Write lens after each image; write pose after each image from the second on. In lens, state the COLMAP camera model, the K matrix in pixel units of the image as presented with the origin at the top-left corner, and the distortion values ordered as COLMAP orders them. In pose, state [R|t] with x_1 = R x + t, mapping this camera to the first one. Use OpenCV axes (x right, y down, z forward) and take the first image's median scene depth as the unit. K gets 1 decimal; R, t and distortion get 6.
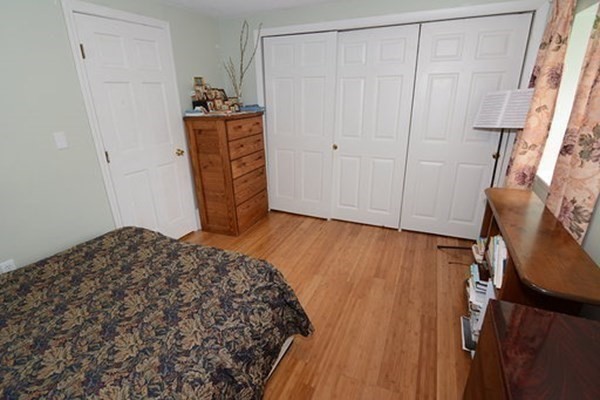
lens RADIAL K [[289.7, 0, 297.9], [0, 289.7, 198.7], [0, 0, 1]] dist [-0.014066, -0.006306]
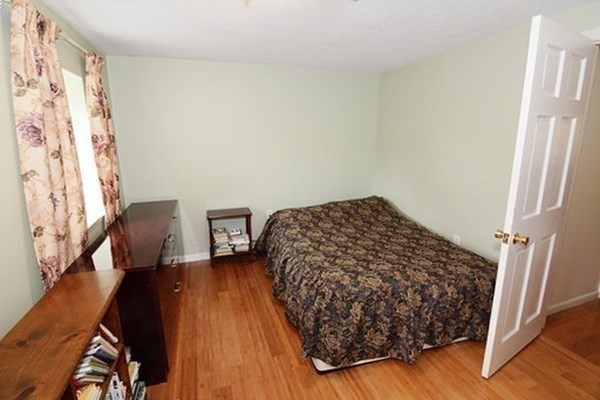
lens RADIAL K [[289.7, 0, 298.0], [0, 289.7, 198.4], [0, 0, 1]] dist [-0.014066, -0.006306]
pose [[-0.731931, 0.172427, -0.659201, 0.543026], [-0.212728, 0.861268, 0.461480, -0.443804], [0.647321, 0.478002, -0.593709, 1.153456]]
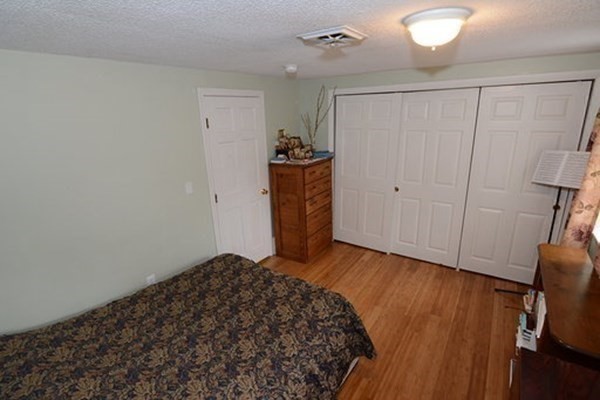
lens RADIAL K [[289.7, 0, 297.9], [0, 289.7, 199.9], [0, 0, 1]] dist [-0.014066, -0.006306]
pose [[0.982344, 0.039134, -0.182943, -0.063723], [-0.048897, 0.997593, -0.049165, -0.106129], [0.180579, 0.057242, 0.981893, -0.256035]]
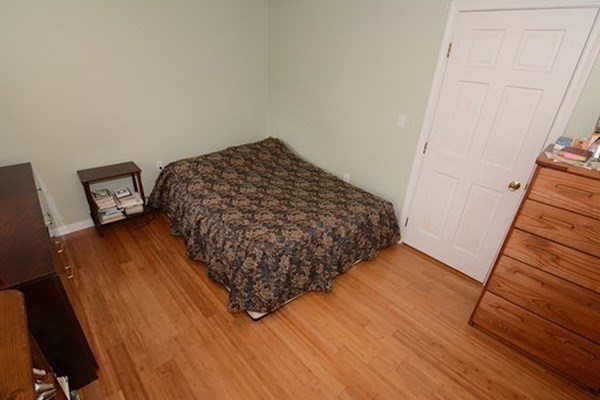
lens RADIAL K [[289.7, 0, 298.7], [0, 289.7, 199.3], [0, 0, 1]] dist [-0.014066, -0.006306]
pose [[-0.386370, 0.416307, -0.823047, 0.588255], [-0.356110, 0.755820, 0.549474, -0.496427], [0.850826, 0.505395, -0.143775, 0.980511]]
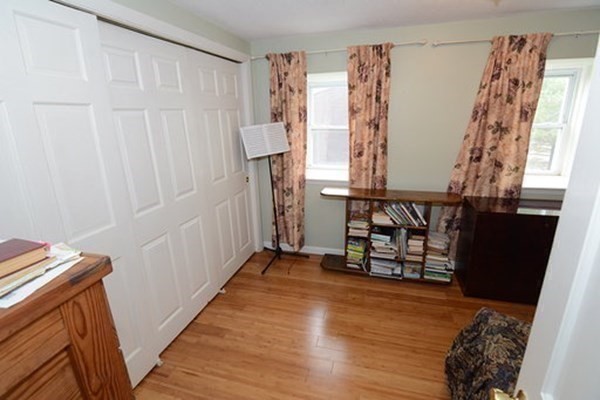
lens RADIAL K [[289.7, 0, 296.8], [0, 289.7, 201.1], [0, 0, 1]] dist [-0.014066, -0.006306]
pose [[-0.140149, -0.252470, 0.957401, -0.641323], [0.366474, 0.885046, 0.287036, -0.445374], [-0.919813, 0.391090, -0.031515, 1.175588]]
